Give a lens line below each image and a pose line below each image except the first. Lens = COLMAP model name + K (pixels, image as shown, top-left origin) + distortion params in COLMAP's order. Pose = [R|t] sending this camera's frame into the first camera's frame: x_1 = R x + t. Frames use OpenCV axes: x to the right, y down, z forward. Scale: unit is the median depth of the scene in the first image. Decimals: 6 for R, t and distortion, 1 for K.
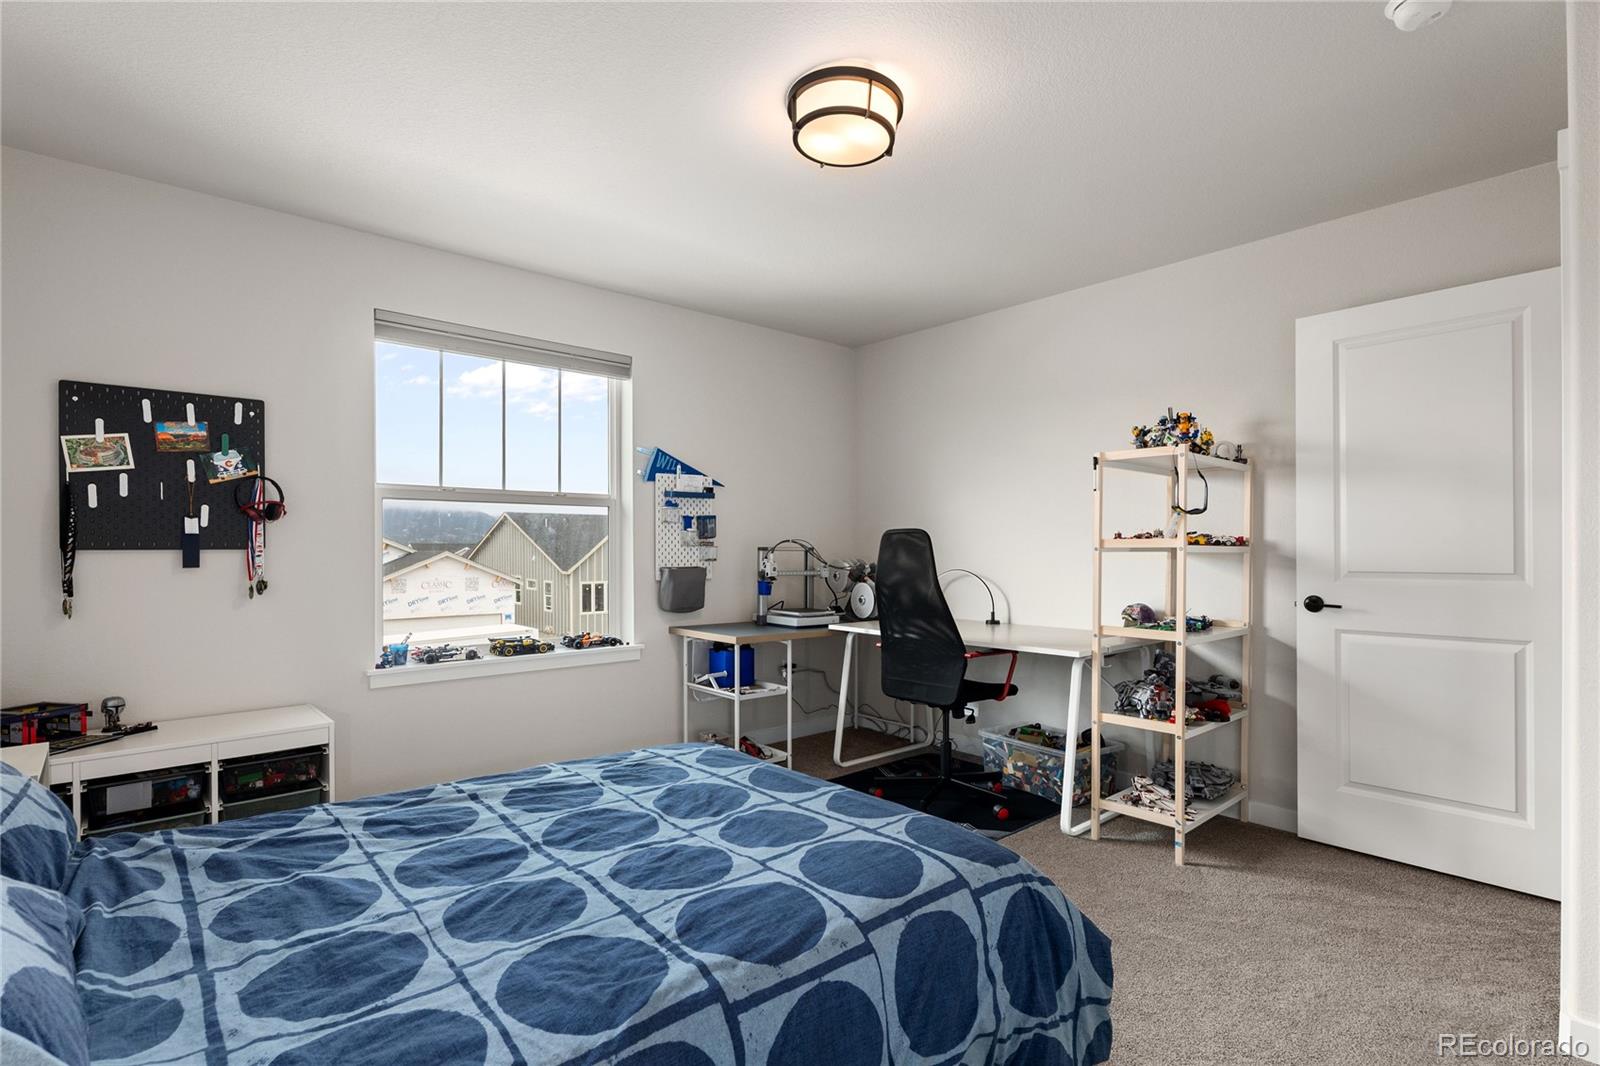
lens RADIAL K [[774.2, 0, 799.0], [0, 774.2, 523.7], [0, 0, 1]] dist [0.003510, 0.000309]
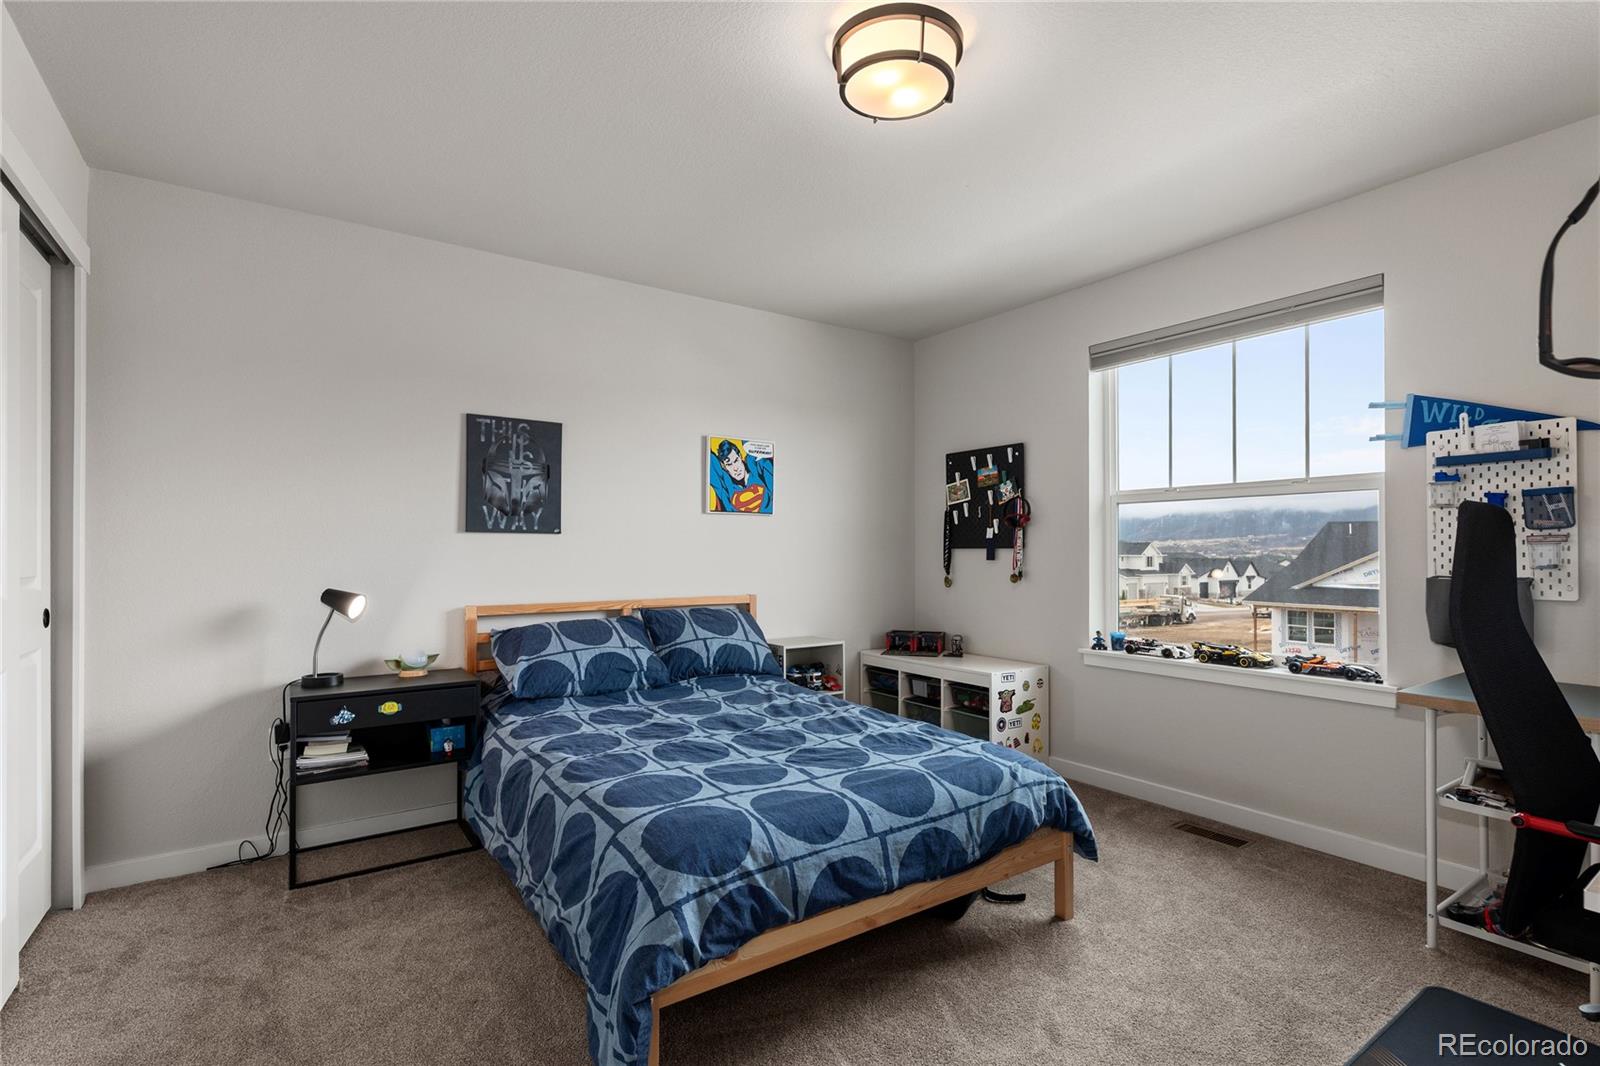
lens RADIAL K [[752.0, 0, 799.8], [0, 752.0, 534.6], [0, 0, 1]] dist [0.012614, -0.000502]
pose [[-0.121860, -0.016845, -0.992404, 0.748347], [0.033485, 0.999217, -0.021072, 0.024500], [0.991982, -0.035799, -0.121200, 0.799953]]
